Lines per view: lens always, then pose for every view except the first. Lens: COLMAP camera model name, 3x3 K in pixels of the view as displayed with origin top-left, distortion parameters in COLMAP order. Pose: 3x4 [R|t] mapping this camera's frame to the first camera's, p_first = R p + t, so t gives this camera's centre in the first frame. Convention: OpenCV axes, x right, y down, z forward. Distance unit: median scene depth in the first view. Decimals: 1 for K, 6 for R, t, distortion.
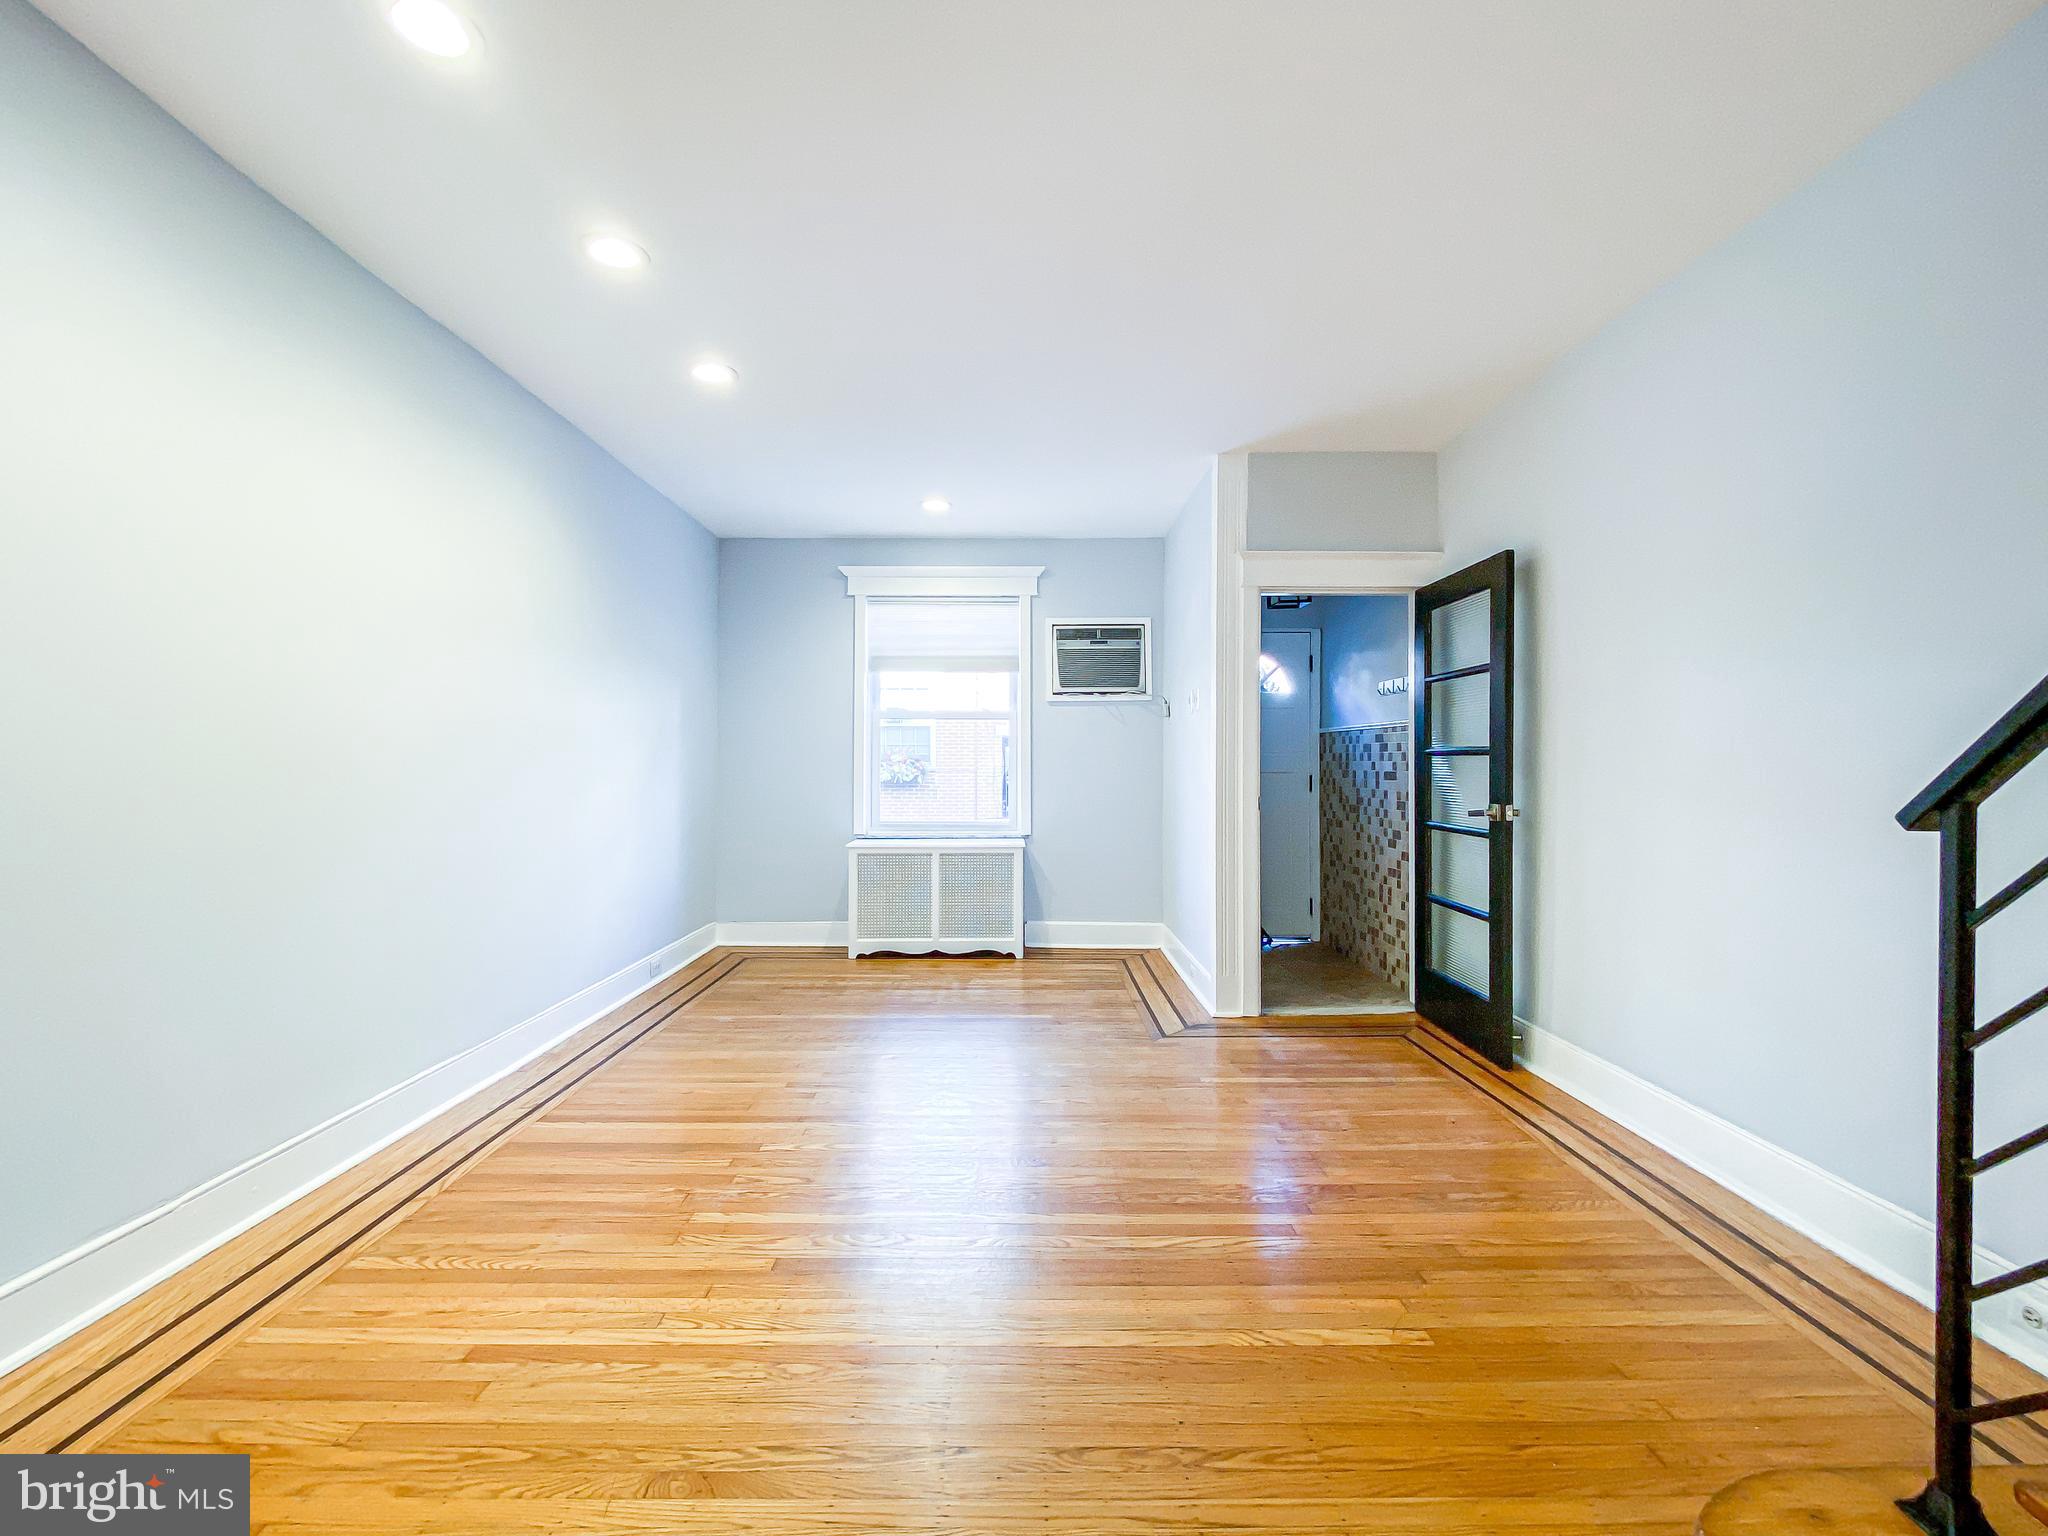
lens RADIAL K [[848.0, 0, 1017.3], [0, 848.0, 772.1], [0, 0, 1]] dist [0.010910, -0.008603]
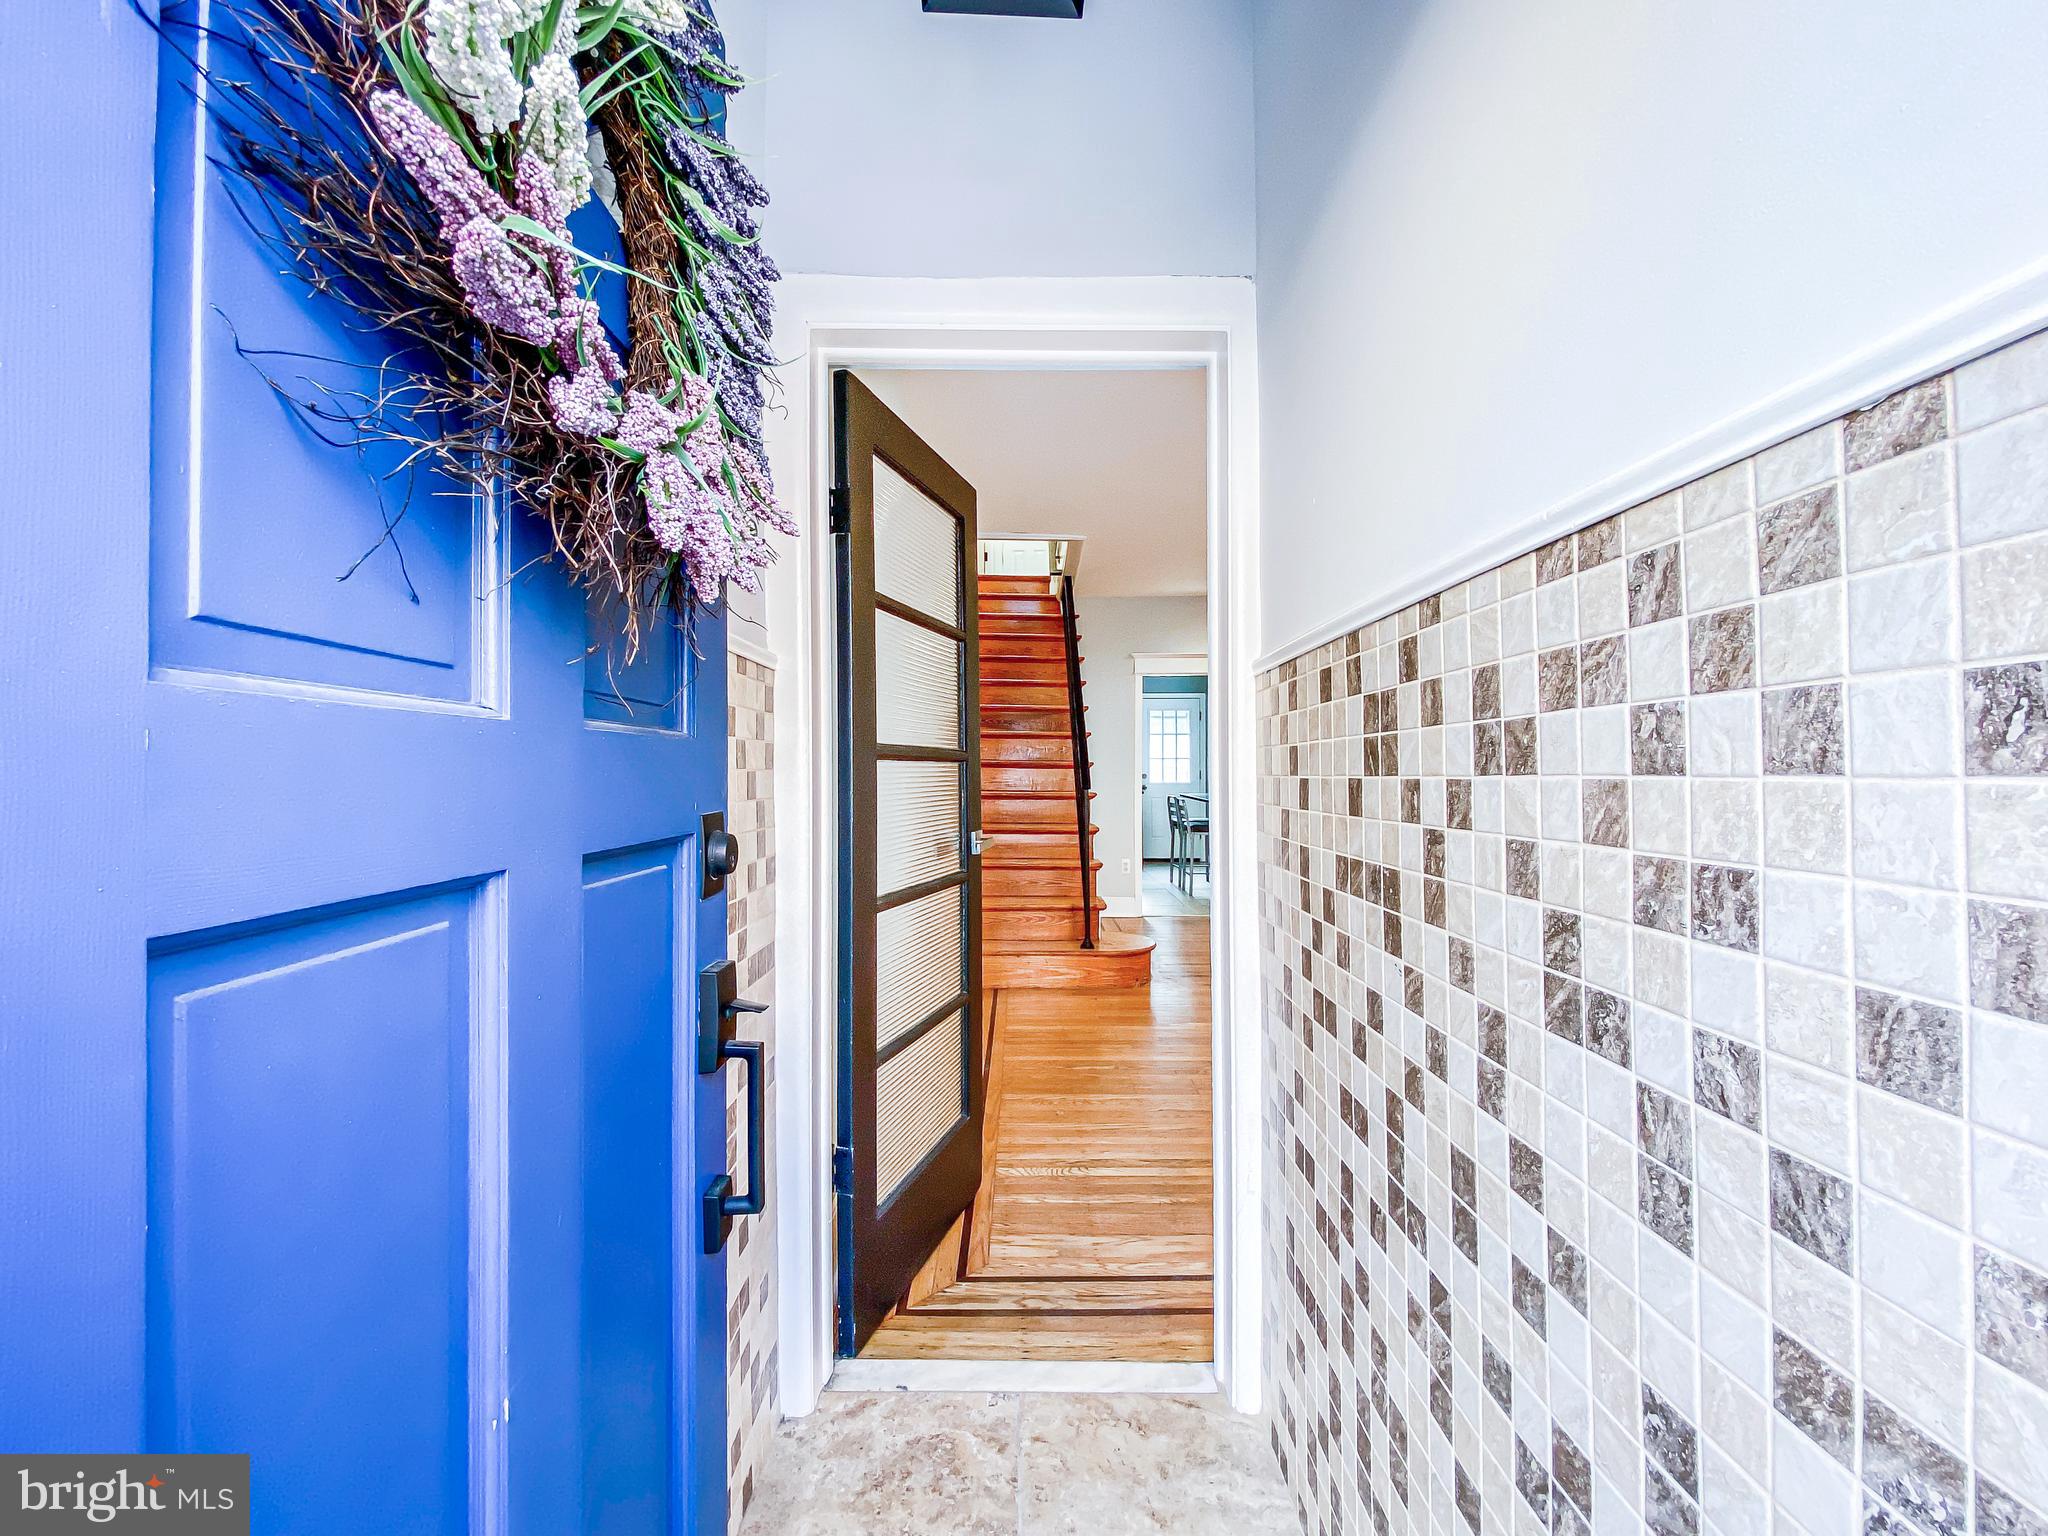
lens RADIAL K [[848.0, 0, 1017.3], [0, 848.0, 772.1], [0, 0, 1]] dist [0.010910, -0.008603]
pose [[-0.999980, 0.006305, -0.000520, 0.503142], [0.006302, 0.999957, 0.006804, -0.013177], [0.000563, 0.006801, -0.999977, 1.844939]]
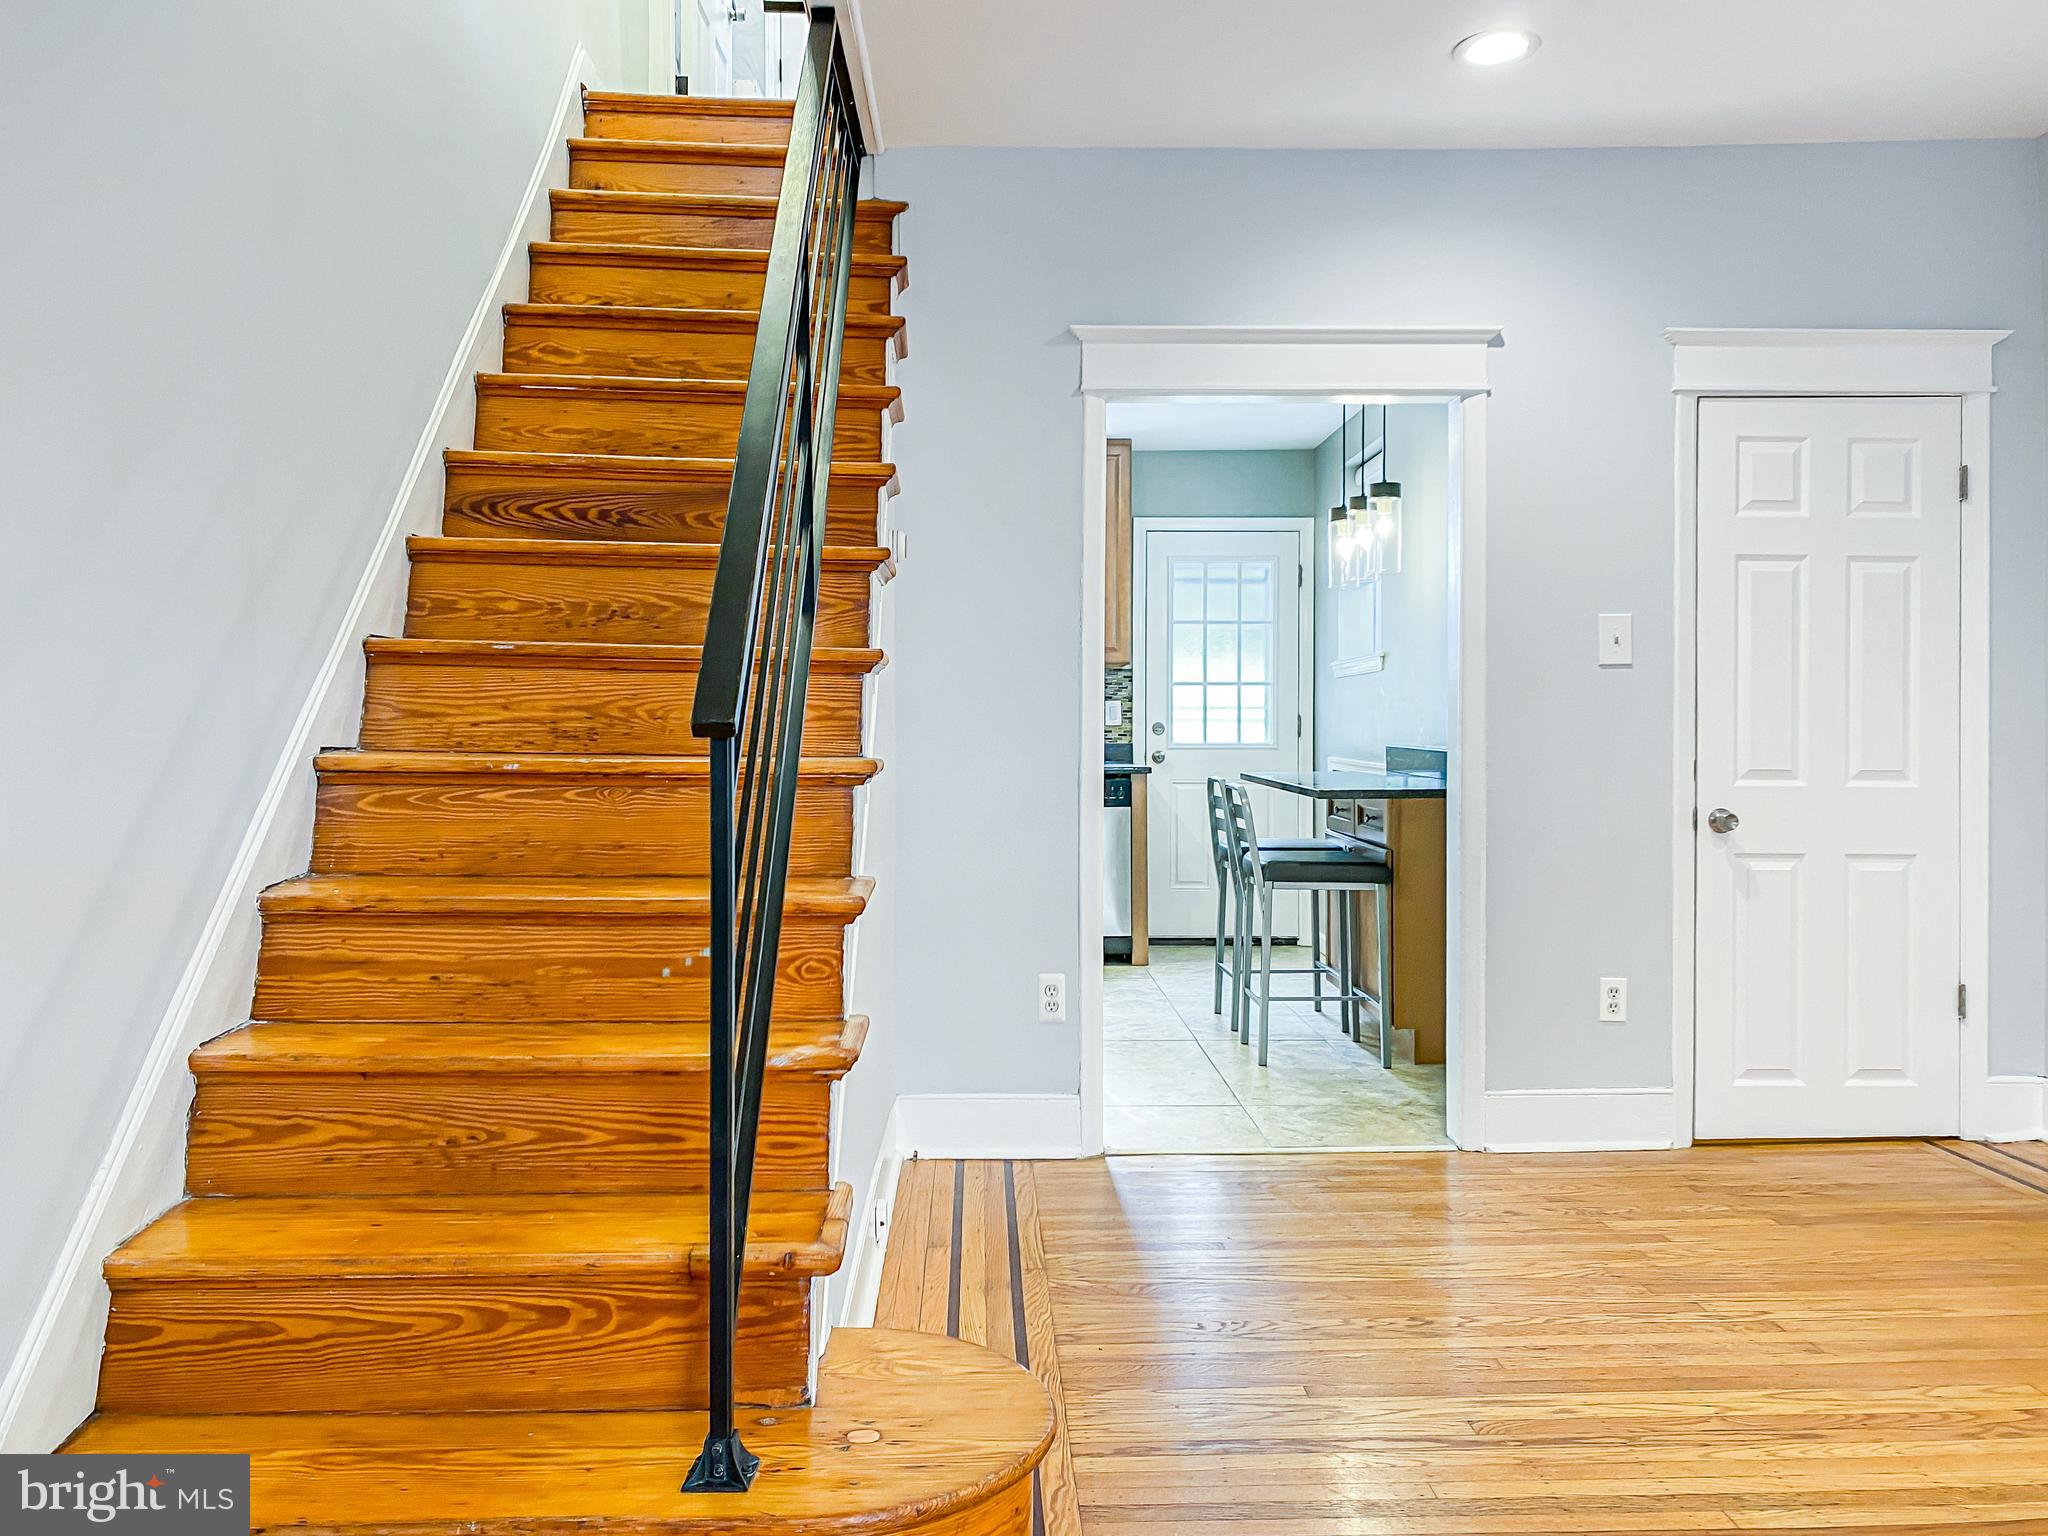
lens RADIAL K [[1597.9, 0, 1024.6], [0, 1597.9, 753.4], [0, 0, 1]] dist [0.051771, -0.079916]
pose [[-0.999442, 0.001645, -0.033359, 0.285760], [0.000950, 0.999783, 0.020827, 0.018885], [0.033386, 0.020784, -0.999226, 0.957660]]
